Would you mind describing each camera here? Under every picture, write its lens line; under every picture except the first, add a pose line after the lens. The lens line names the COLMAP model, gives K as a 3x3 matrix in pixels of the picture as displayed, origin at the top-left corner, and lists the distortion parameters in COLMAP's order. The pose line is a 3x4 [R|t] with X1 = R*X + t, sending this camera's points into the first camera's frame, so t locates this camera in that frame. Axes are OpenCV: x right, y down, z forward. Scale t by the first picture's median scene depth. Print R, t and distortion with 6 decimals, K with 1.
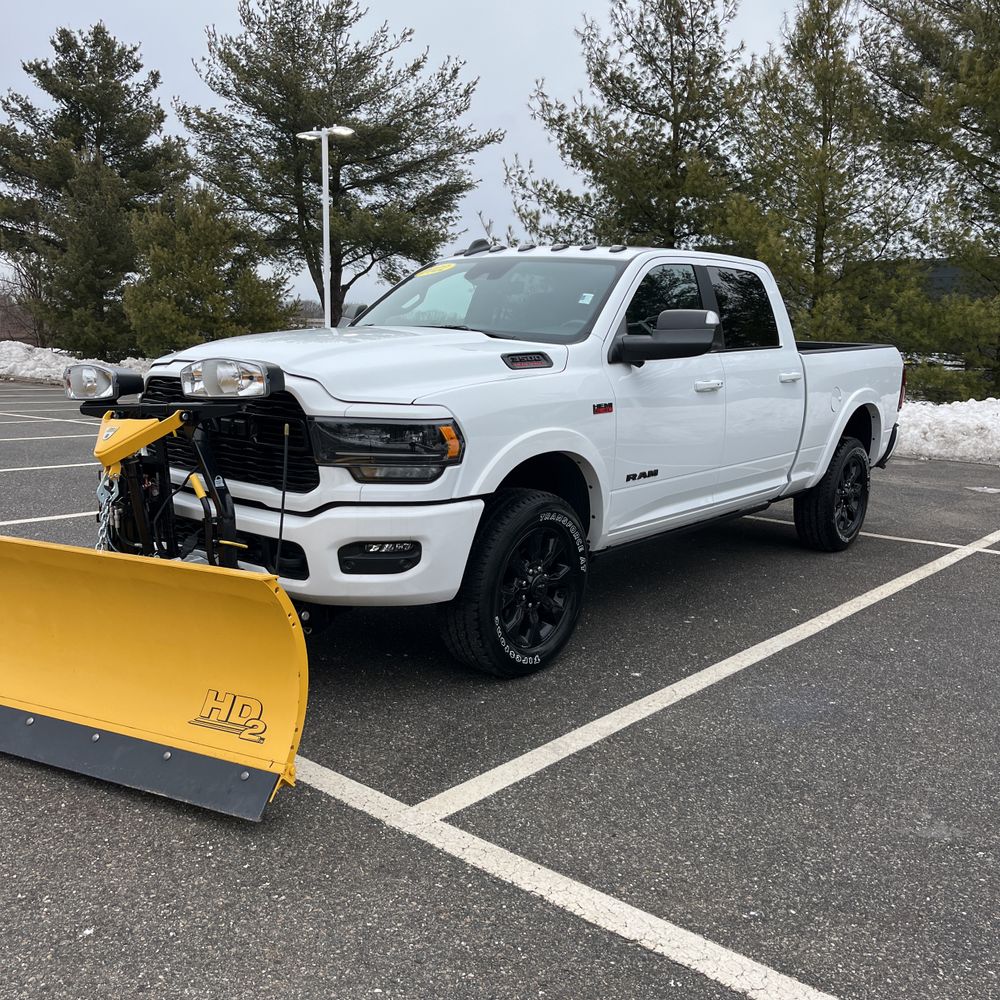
lens RADIAL K [[1003.5, 0, 501.9], [0, 1003.5, 483.8], [0, 0, 1]] dist [0.021855, 0.005997]
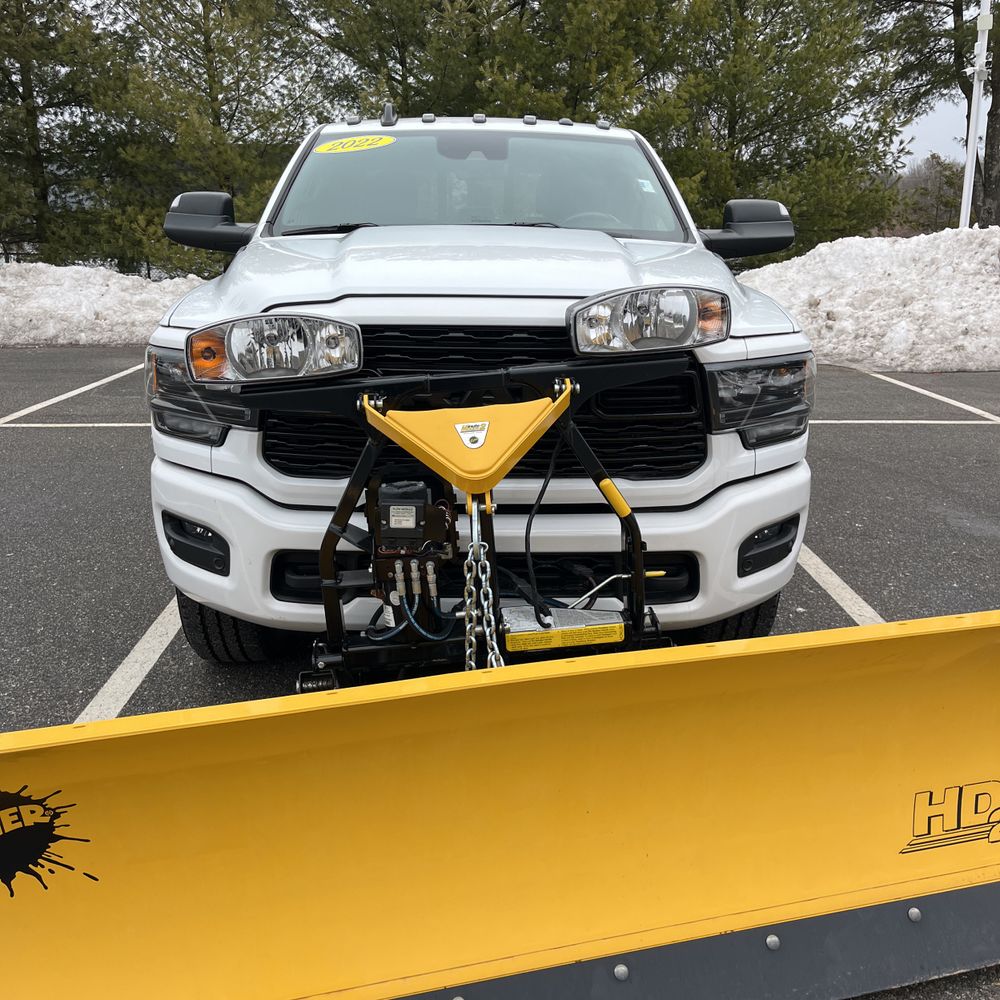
lens RADIAL K [[1003.5, 0, 501.9], [0, 1003.5, 483.8], [0, 0, 1]] dist [0.021855, 0.005997]
pose [[0.739279, -0.180546, 0.648745, -0.741959], [0.106364, 0.982602, 0.152252, -0.105400], [-0.664946, -0.043554, 0.745620, 0.581868]]
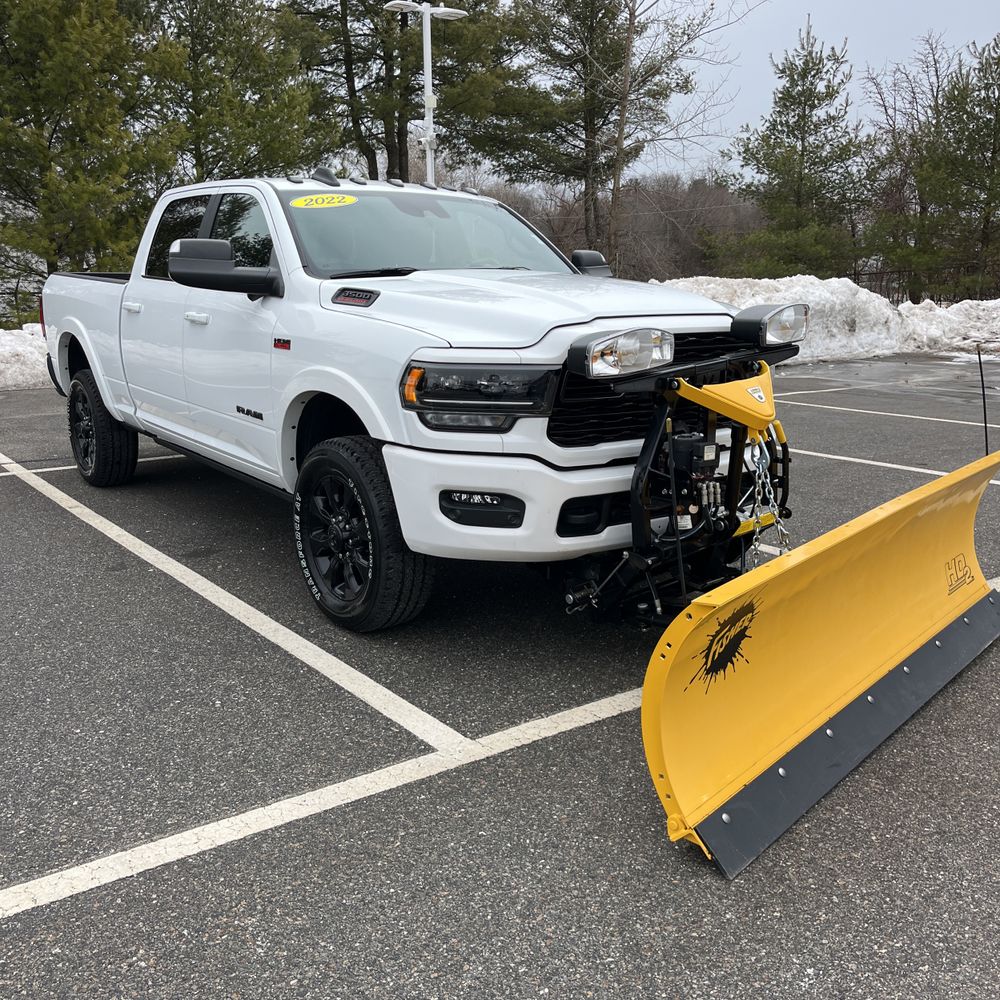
lens RADIAL K [[1003.5, 0, 501.9], [0, 1003.5, 483.8], [0, 0, 1]] dist [0.021855, 0.005997]
pose [[0.225778, -0.220380, 0.948924, -1.317919], [0.143144, 0.971008, 0.191451, -0.178019], [-0.963605, 0.092607, 0.250778, 0.995584]]
